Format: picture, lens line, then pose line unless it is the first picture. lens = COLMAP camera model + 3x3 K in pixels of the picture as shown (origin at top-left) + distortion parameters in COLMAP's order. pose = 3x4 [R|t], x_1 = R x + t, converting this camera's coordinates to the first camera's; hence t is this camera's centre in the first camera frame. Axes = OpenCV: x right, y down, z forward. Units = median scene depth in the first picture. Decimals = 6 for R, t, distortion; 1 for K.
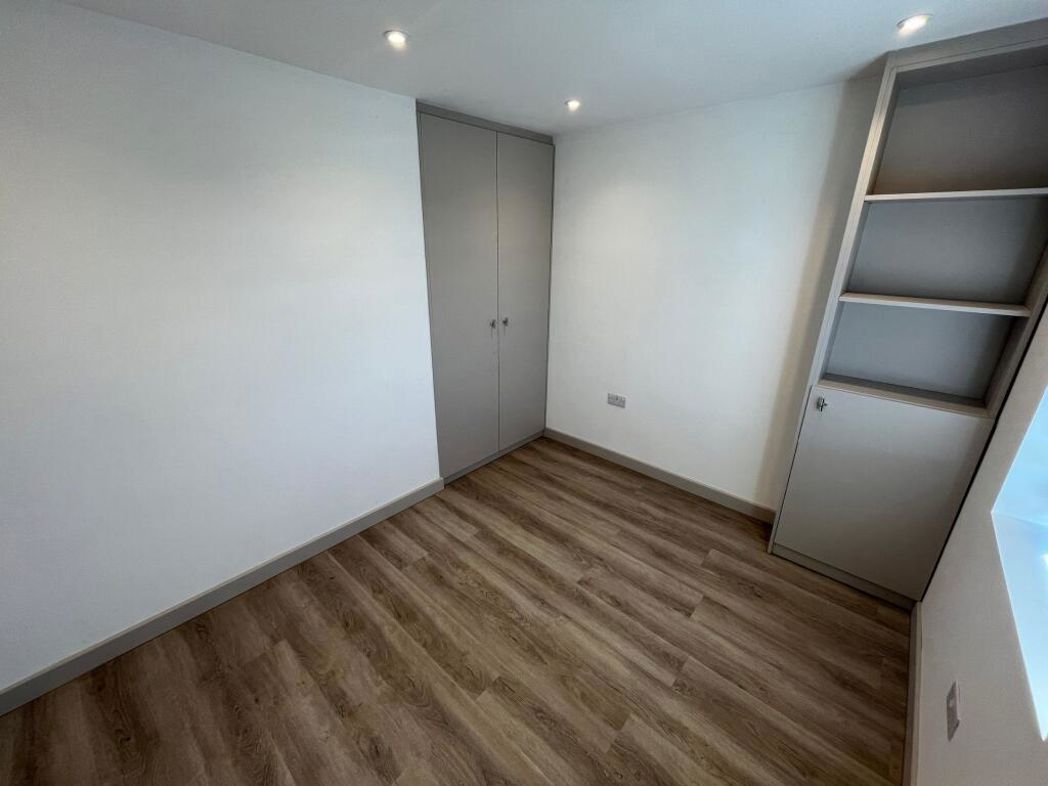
lens RADIAL K [[422.8, 0, 517.9], [0, 422.8, 389.1], [0, 0, 1]] dist [0.001071, 0.000250]
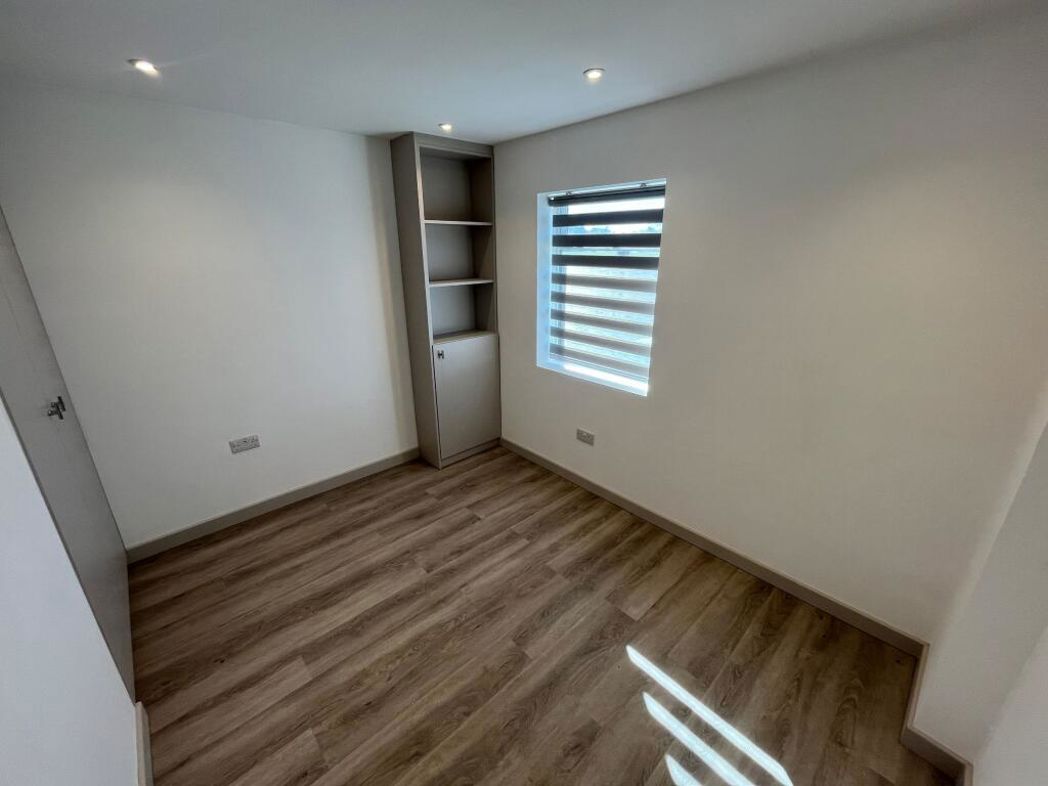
lens RADIAL K [[422.8, 0, 517.9], [0, 422.8, 389.1], [0, 0, 1]] dist [0.001071, 0.000250]
pose [[0.097488, -0.333008, 0.937871, -0.699215], [0.346889, 0.894634, 0.281598, -0.179723], [-0.932826, 0.297885, 0.202733, 0.453429]]
